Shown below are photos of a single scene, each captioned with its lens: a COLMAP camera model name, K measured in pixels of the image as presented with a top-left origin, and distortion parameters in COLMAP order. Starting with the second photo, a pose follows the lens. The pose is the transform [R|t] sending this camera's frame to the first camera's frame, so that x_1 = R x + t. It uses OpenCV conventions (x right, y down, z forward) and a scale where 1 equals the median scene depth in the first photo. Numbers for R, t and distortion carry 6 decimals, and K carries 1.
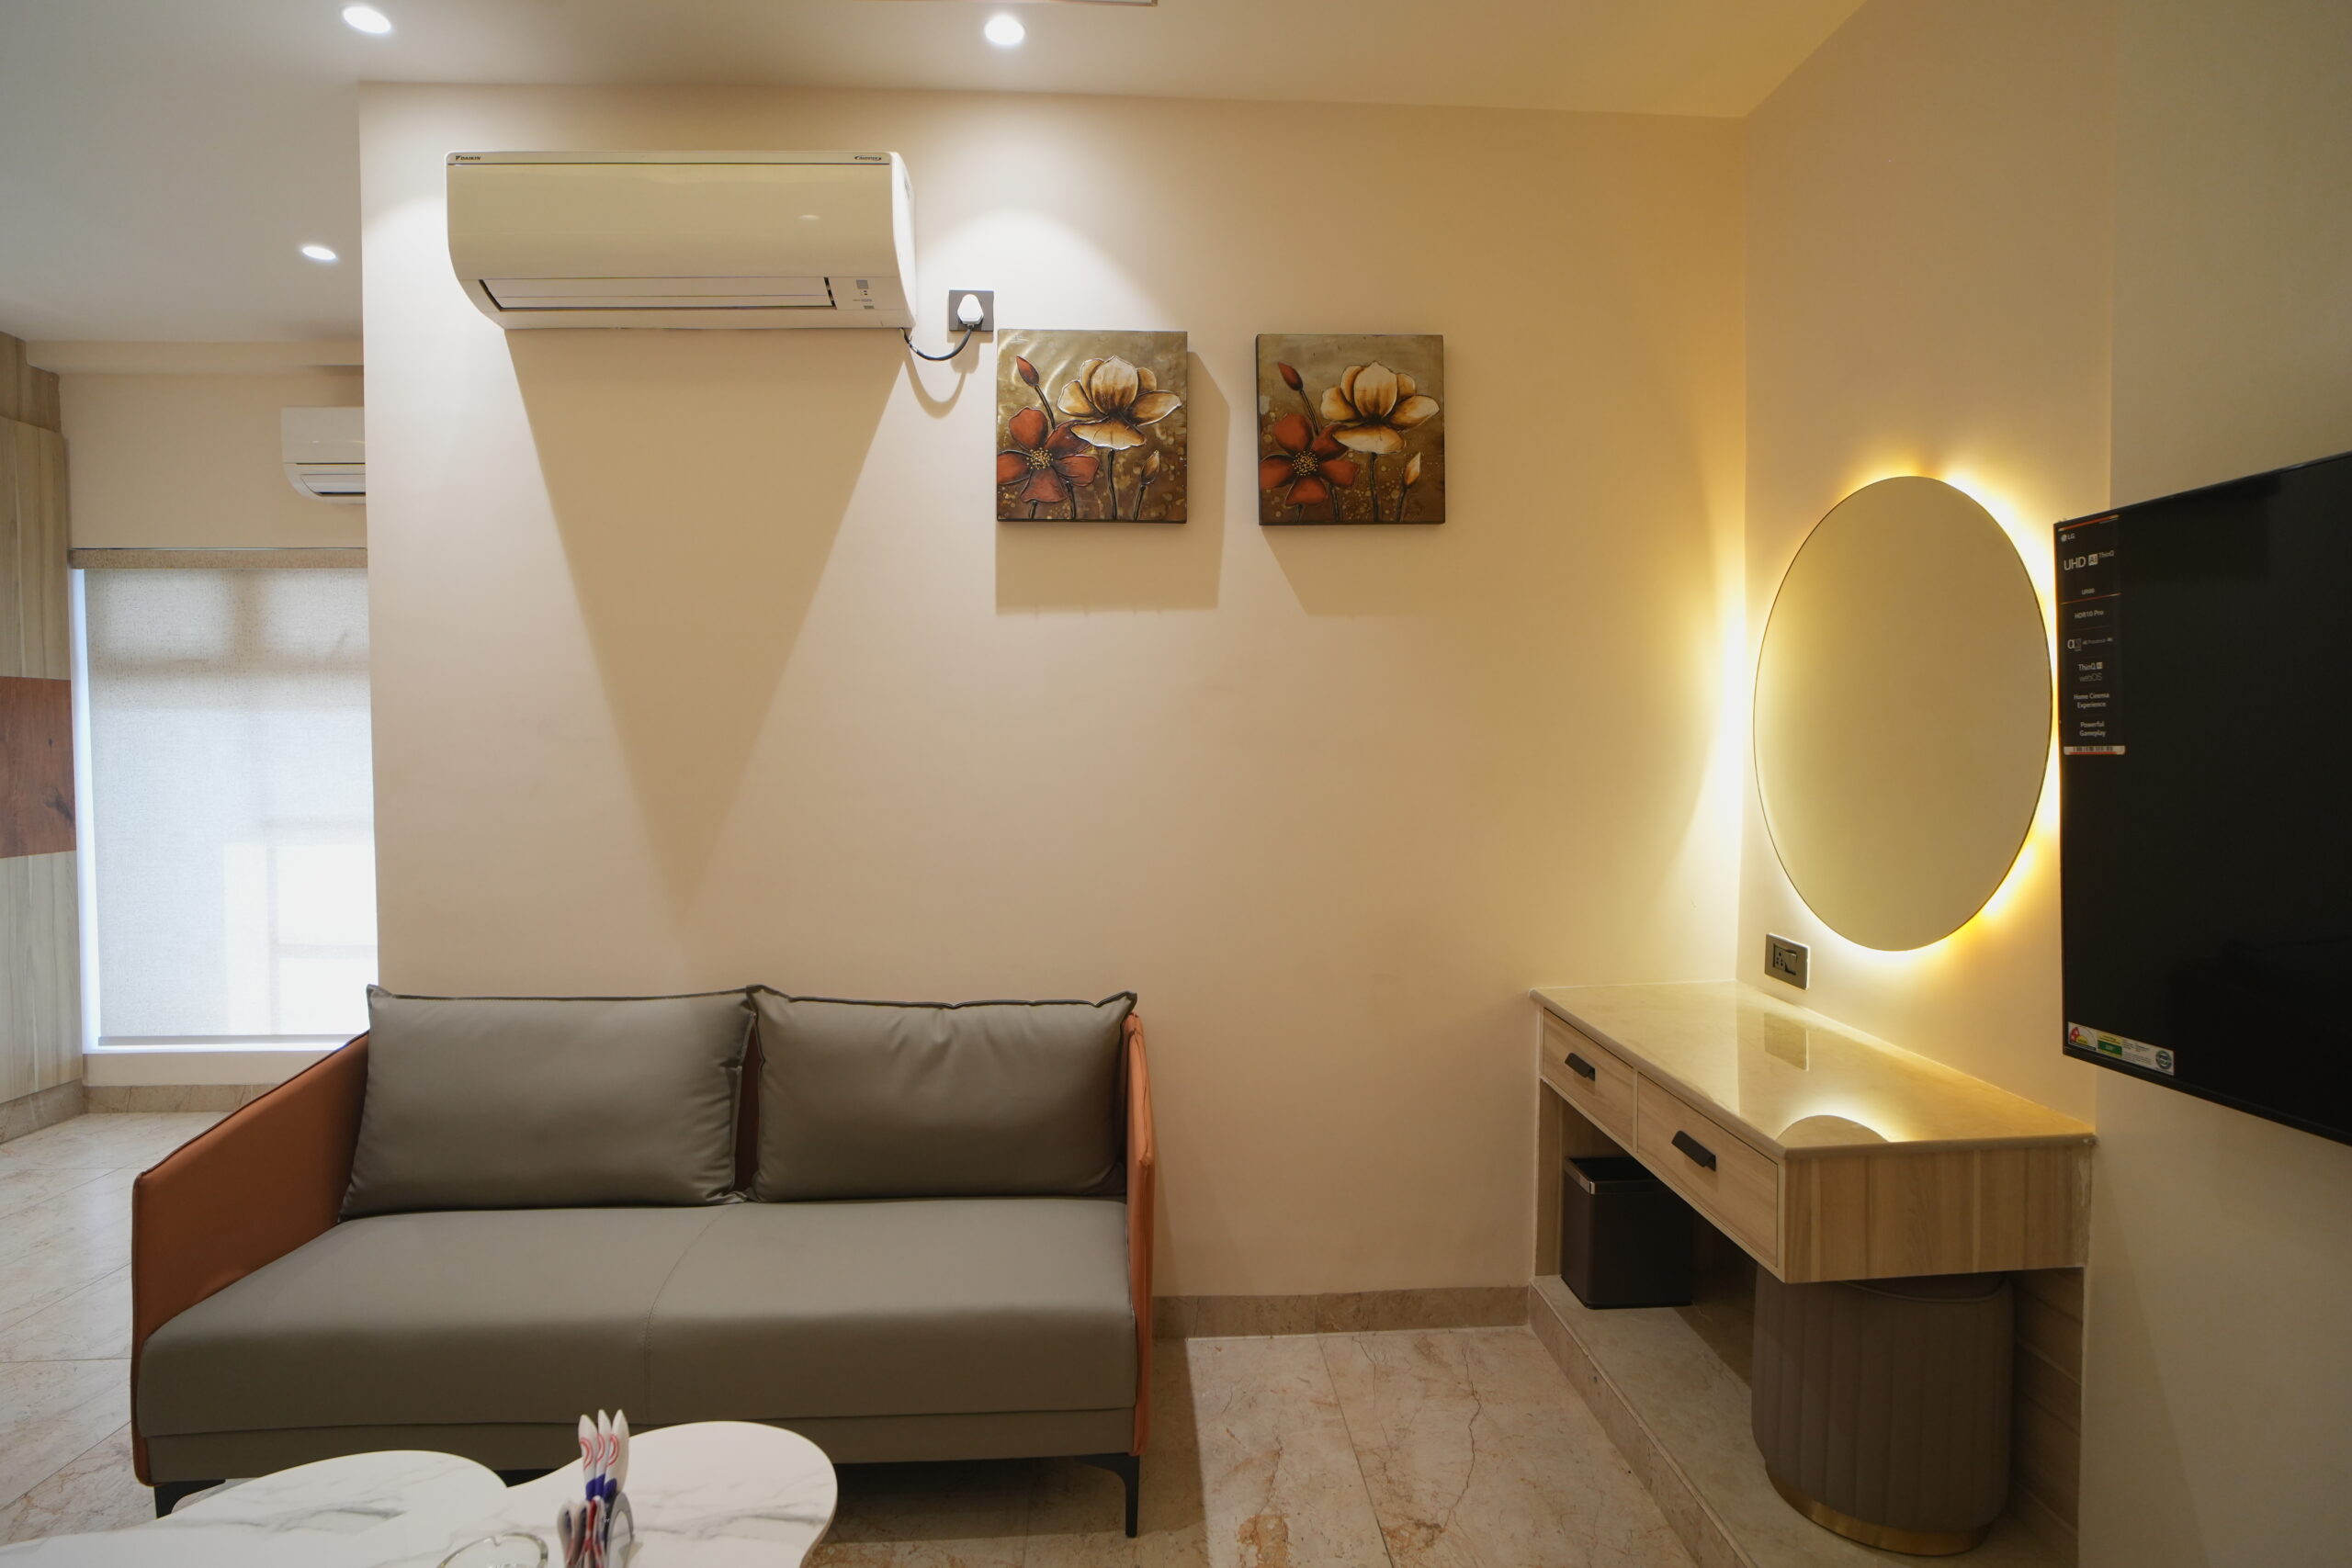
lens RADIAL K [[1214.6, 0, 1170.4], [0, 1214.6, 778.2], [0, 0, 1]] dist [-0.049480, 0.025377]
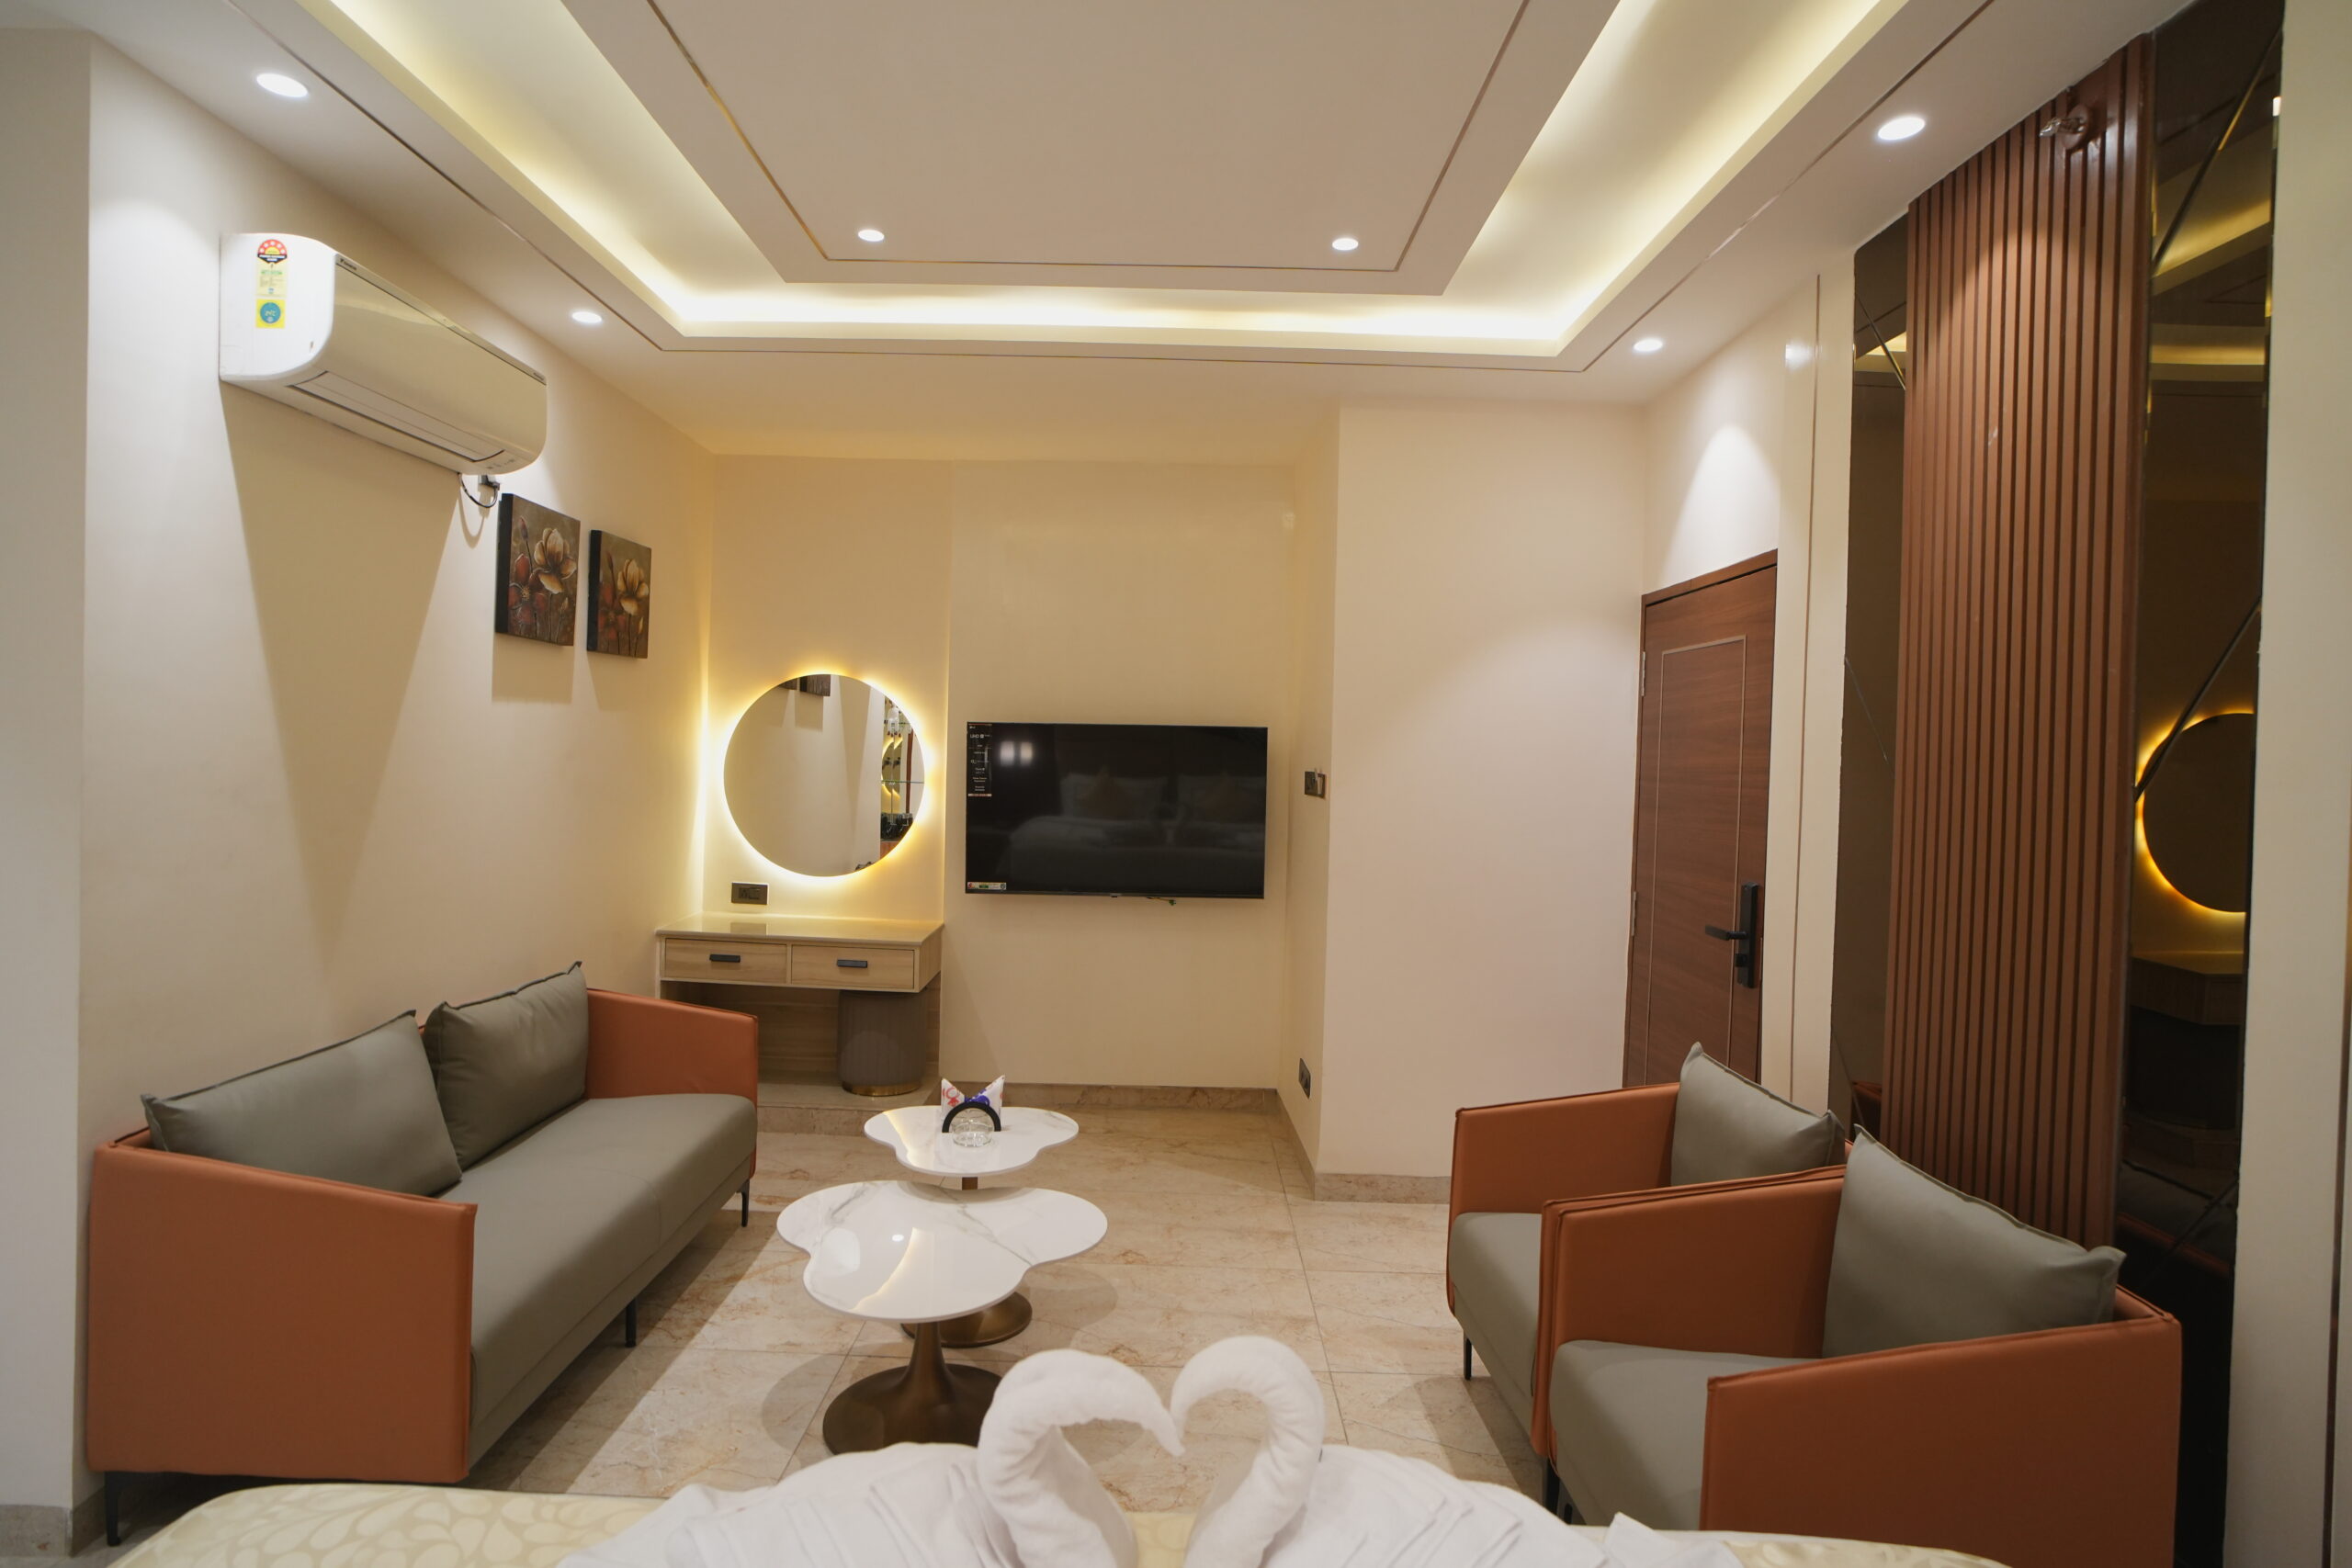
lens RADIAL K [[1214.6, 0, 1172.7], [0, 1214.6, 769.4], [0, 0, 1]] dist [-0.049480, 0.025377]
pose [[0.046751, -0.007473, 0.998879, -1.454073], [0.004015, 0.999965, 0.007293, -0.067560], [-0.998898, 0.003670, 0.046780, 0.192211]]
